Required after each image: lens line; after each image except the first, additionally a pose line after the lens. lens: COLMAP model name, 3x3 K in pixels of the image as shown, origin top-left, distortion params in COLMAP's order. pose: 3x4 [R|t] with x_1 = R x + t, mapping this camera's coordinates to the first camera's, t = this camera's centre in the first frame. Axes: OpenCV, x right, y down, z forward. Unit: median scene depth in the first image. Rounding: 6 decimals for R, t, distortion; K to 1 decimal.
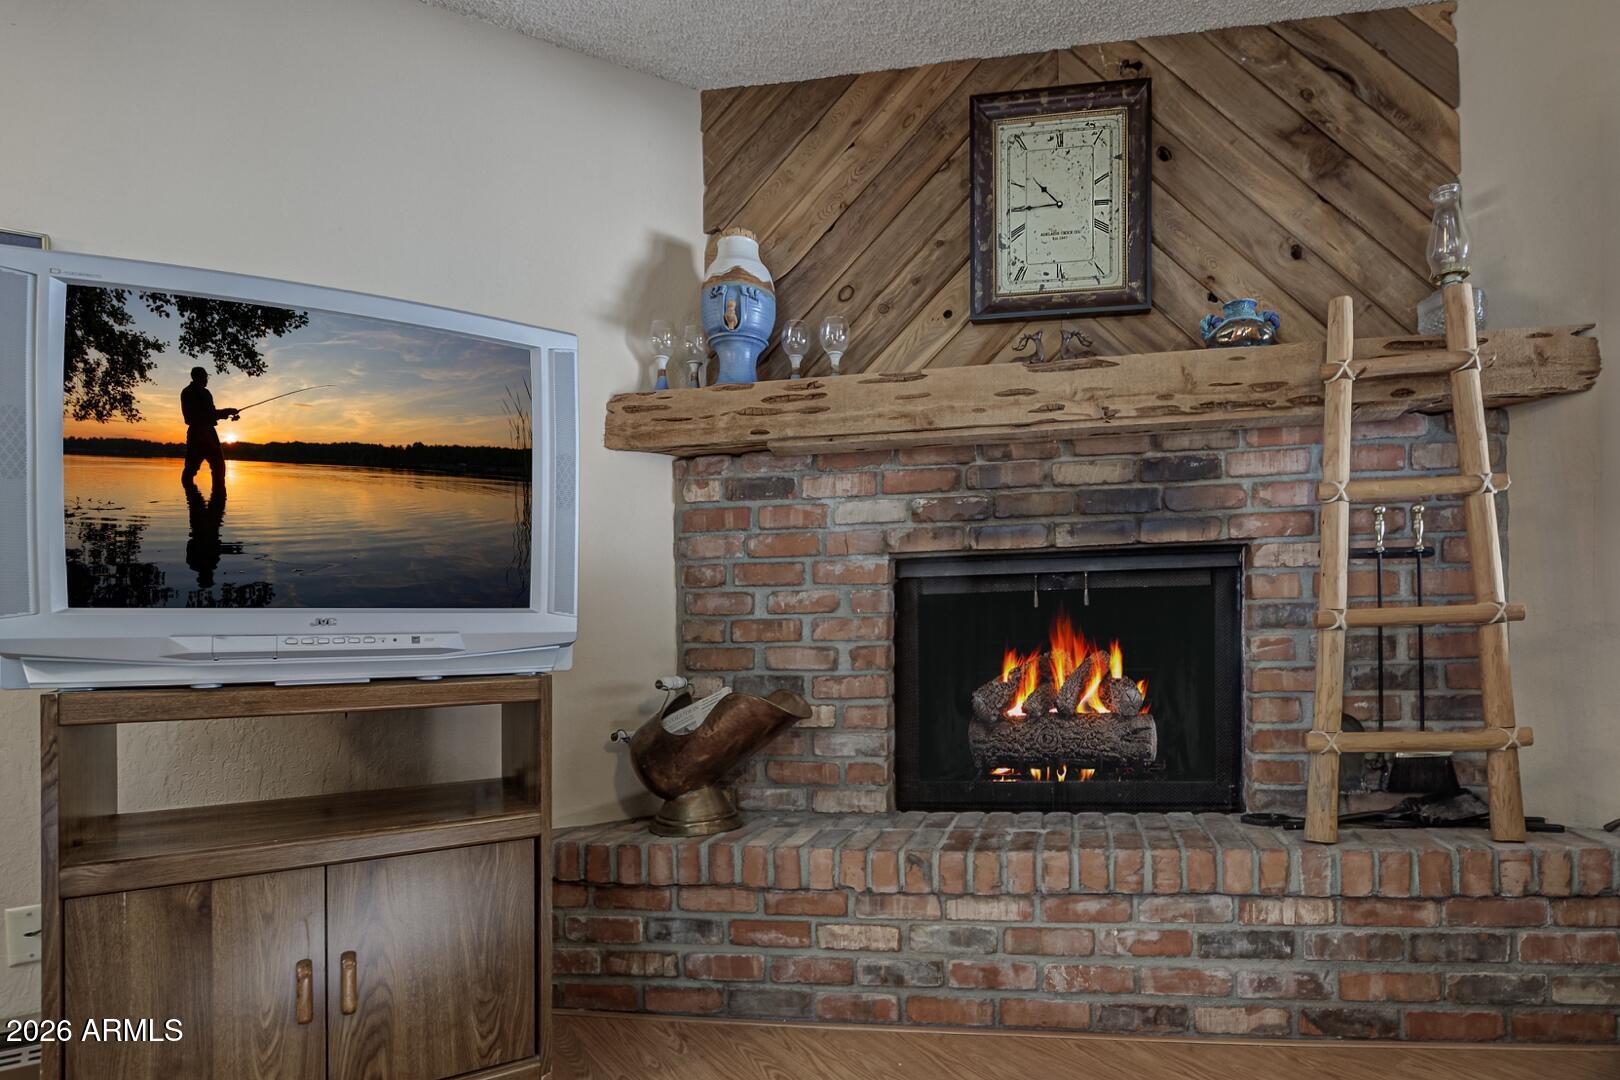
lens RADIAL K [[774.8, 0, 813.6], [0, 774.8, 618.1], [0, 0, 1]] dist [-0.027761, -0.000325]
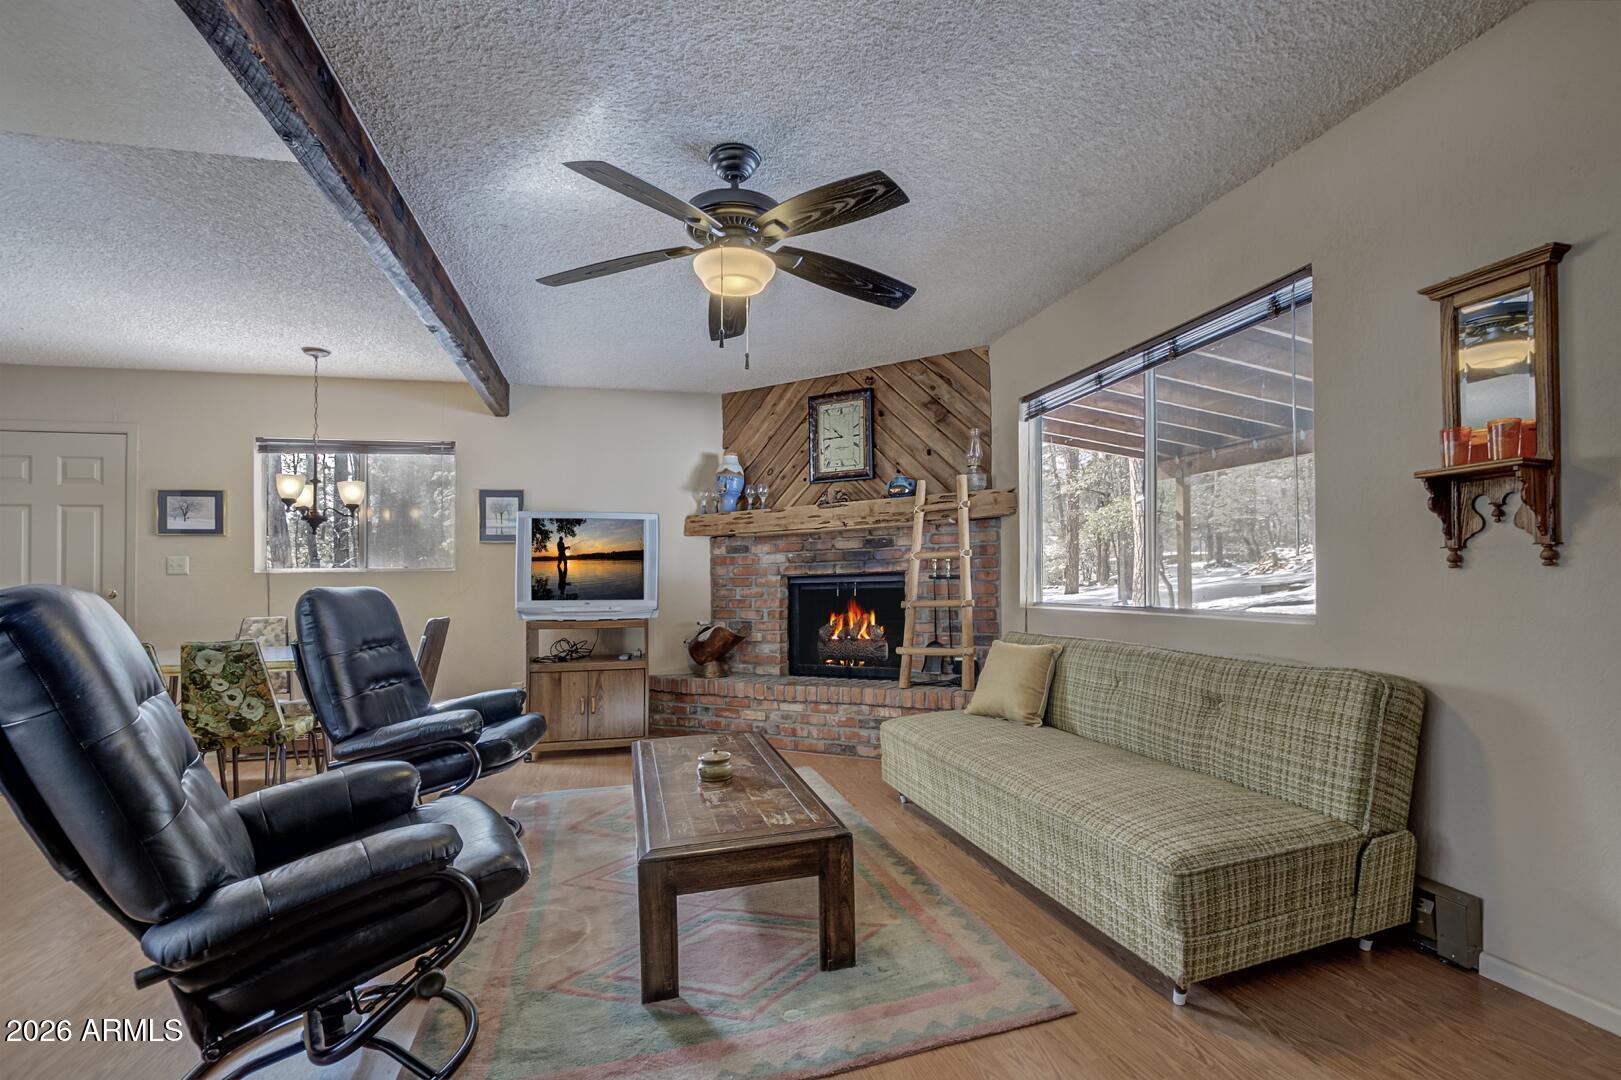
lens RADIAL K [[766.2, 0, 804.1], [0, 766.2, 521.1], [0, 0, 1]] dist [-0.001874, -0.000433]
pose [[0.936204, -0.024578, -0.350596, 1.126444], [0.005565, 0.998463, -0.055136, -0.126117], [0.351413, 0.049668, 0.934902, -1.453548]]
